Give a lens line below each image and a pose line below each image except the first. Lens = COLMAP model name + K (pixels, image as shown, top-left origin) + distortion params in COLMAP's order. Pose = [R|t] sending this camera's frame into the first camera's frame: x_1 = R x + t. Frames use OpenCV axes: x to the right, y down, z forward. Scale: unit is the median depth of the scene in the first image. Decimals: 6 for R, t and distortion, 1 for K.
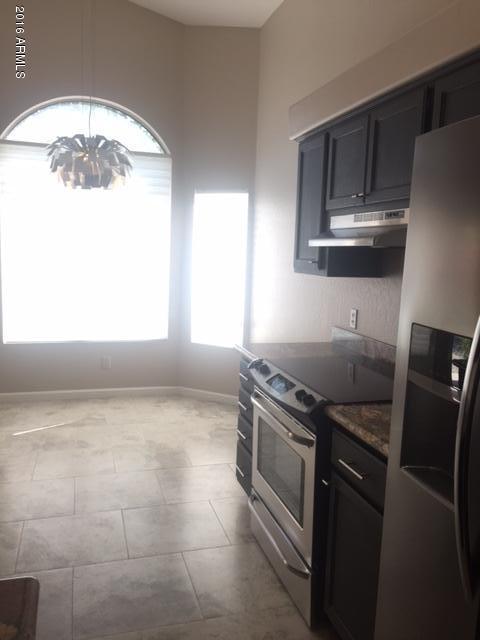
lens RADIAL K [[547.3, 0, 240.5], [0, 547.3, 320.3], [0, 0, 1]] dist [0.085318, -0.102081]
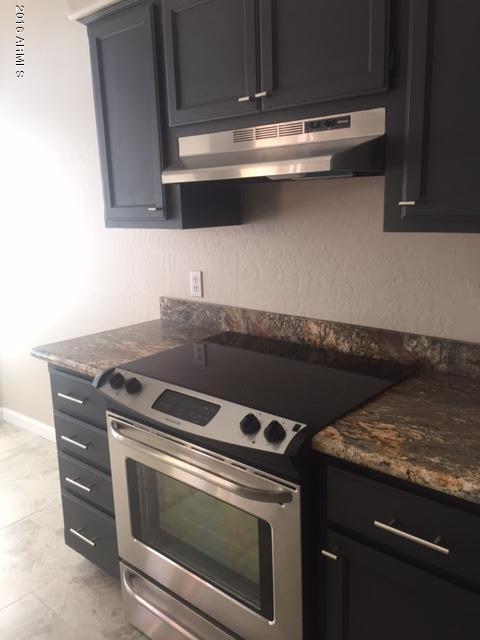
lens RADIAL K [[547.3, 0, 244.9], [0, 547.3, 319.4], [0, 0, 1]] dist [0.085318, -0.102081]
pose [[0.842122, -0.164620, 0.513547, -0.147483], [0.121806, 0.985724, 0.116239, -0.038554], [-0.525351, -0.035334, 0.850152, 0.377110]]
